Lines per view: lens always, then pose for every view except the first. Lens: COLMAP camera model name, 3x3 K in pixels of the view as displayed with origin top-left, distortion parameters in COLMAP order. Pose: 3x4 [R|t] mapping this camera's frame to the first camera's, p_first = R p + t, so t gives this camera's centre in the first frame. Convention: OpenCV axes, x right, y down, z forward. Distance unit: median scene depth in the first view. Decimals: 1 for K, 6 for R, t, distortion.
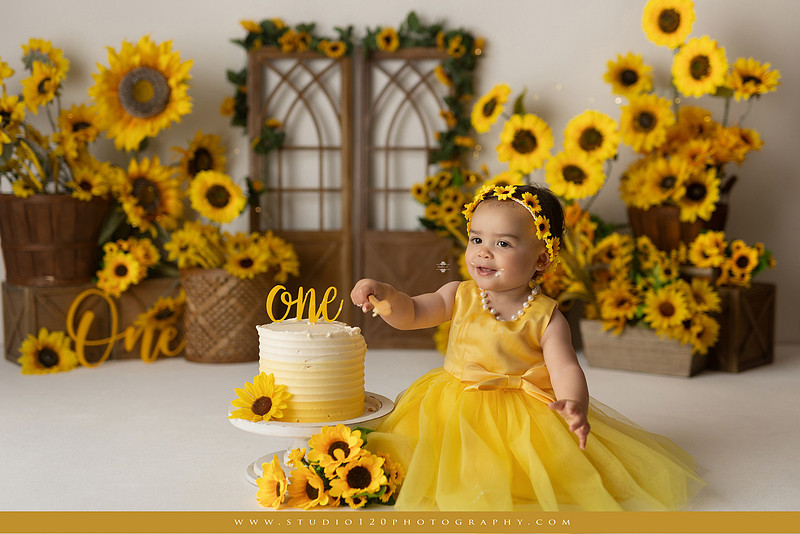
lens RADIAL K [[1062.8, 0, 398.6], [0, 1062.8, 267.4], [0, 0, 1]] dist [-0.006009, -0.021423]
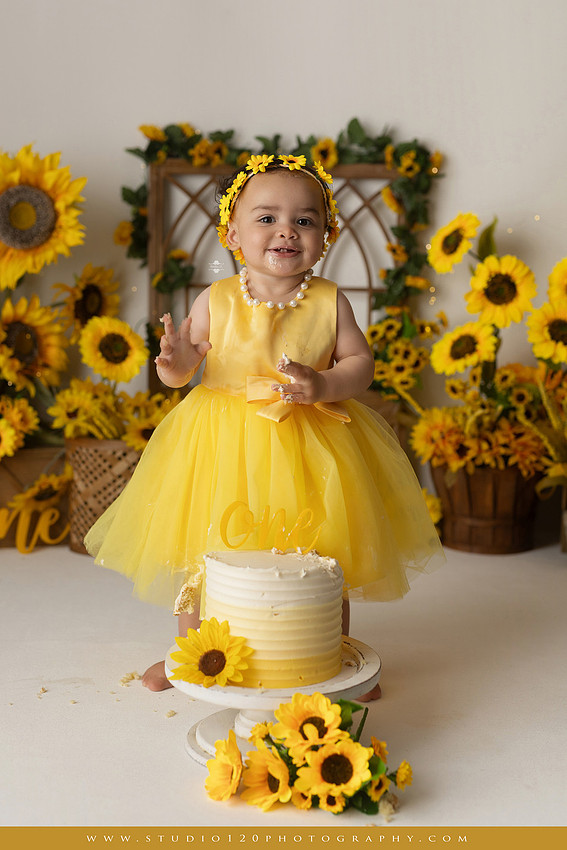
lens RADIAL K [[1207.5, 0, 272.0], [0, 1207.5, 422.7], [0, 0, 1]] dist [-0.006100, 0.010977]
pose [[0.999790, 0.016580, 0.012046, -0.061193], [-0.016988, 0.999255, 0.034659, -0.044715], [-0.011462, -0.034856, 0.999327, 0.086439]]
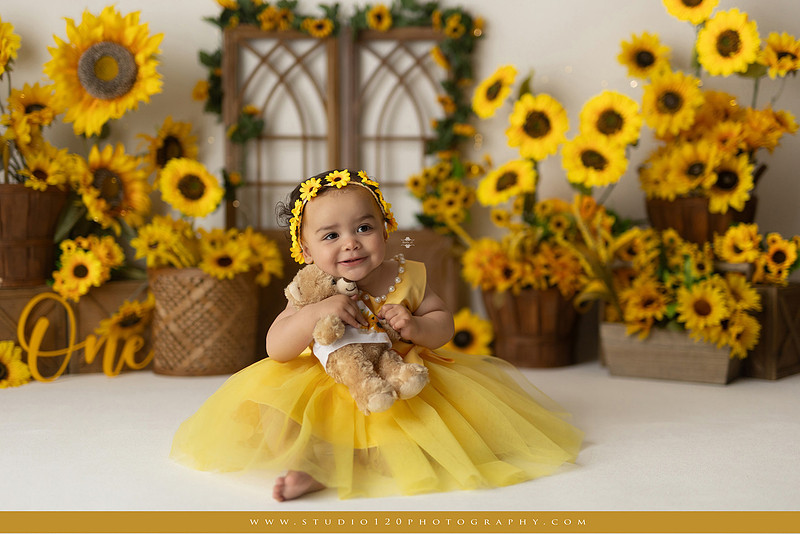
lens RADIAL K [[1067.2, 0, 397.2], [0, 1067.2, 271.0], [0, 0, 1]] dist [-0.005176, 0.023932]
pose [[0.998823, -0.004731, 0.048278, -0.042212], [0.006294, 0.999459, -0.032275, 0.032655], [-0.048099, 0.032540, 0.998312, 0.106763]]
